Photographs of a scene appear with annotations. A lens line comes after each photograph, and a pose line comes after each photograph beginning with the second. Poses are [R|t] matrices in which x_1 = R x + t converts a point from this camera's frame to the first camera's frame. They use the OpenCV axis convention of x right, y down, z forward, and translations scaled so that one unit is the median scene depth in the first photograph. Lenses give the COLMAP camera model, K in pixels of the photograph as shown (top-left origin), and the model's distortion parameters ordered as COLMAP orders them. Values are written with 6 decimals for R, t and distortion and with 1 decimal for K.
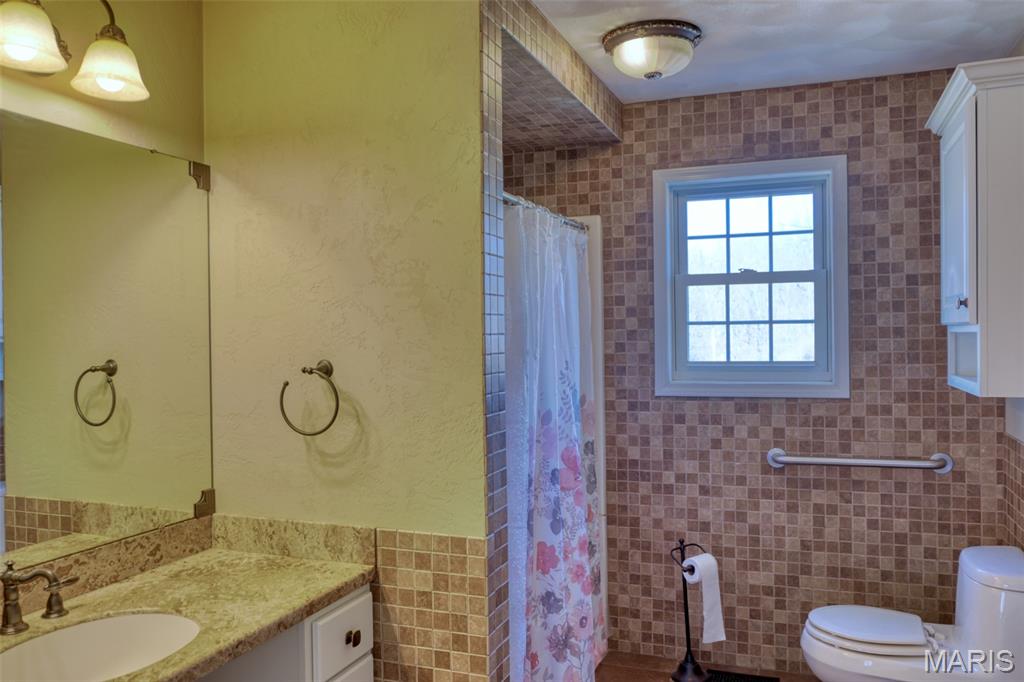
lens RADIAL K [[791.8, 0, 506.3], [0, 791.8, 340.2], [0, 0, 1]] dist [-0.038683, 0.029342]
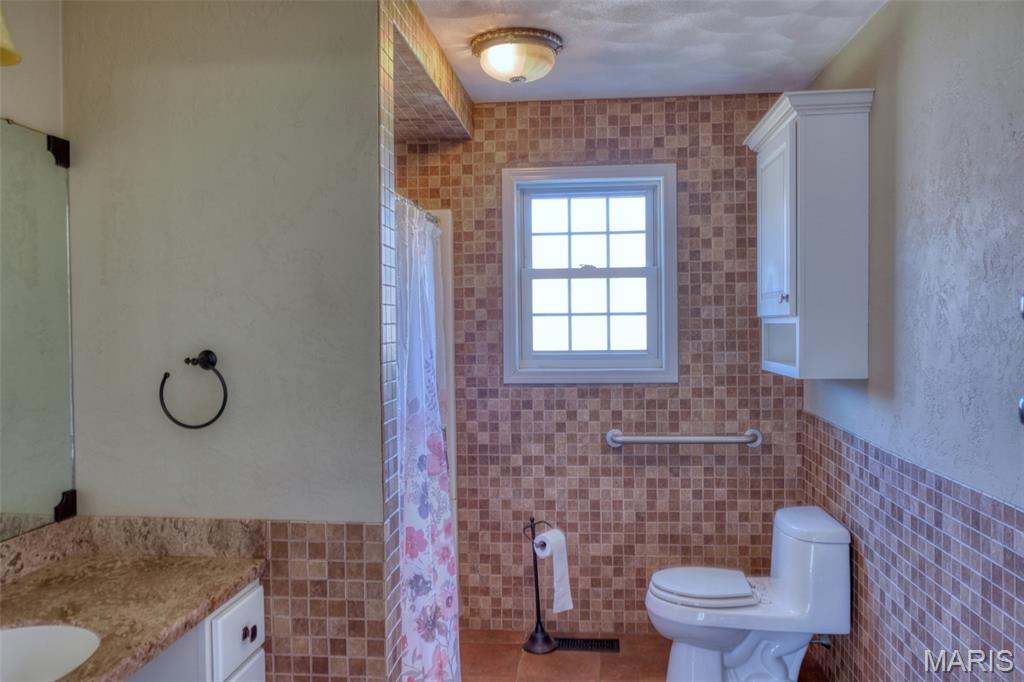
lens RADIAL K [[791.8, 0, 486.4], [0, 791.8, 337.8], [0, 0, 1]] dist [-0.038683, 0.029342]
pose [[0.967913, -0.001778, 0.251278, -0.109465], [-0.000298, 0.999966, 0.008222, 0.001346], [-0.251284, -0.008033, 0.967880, -0.014425]]
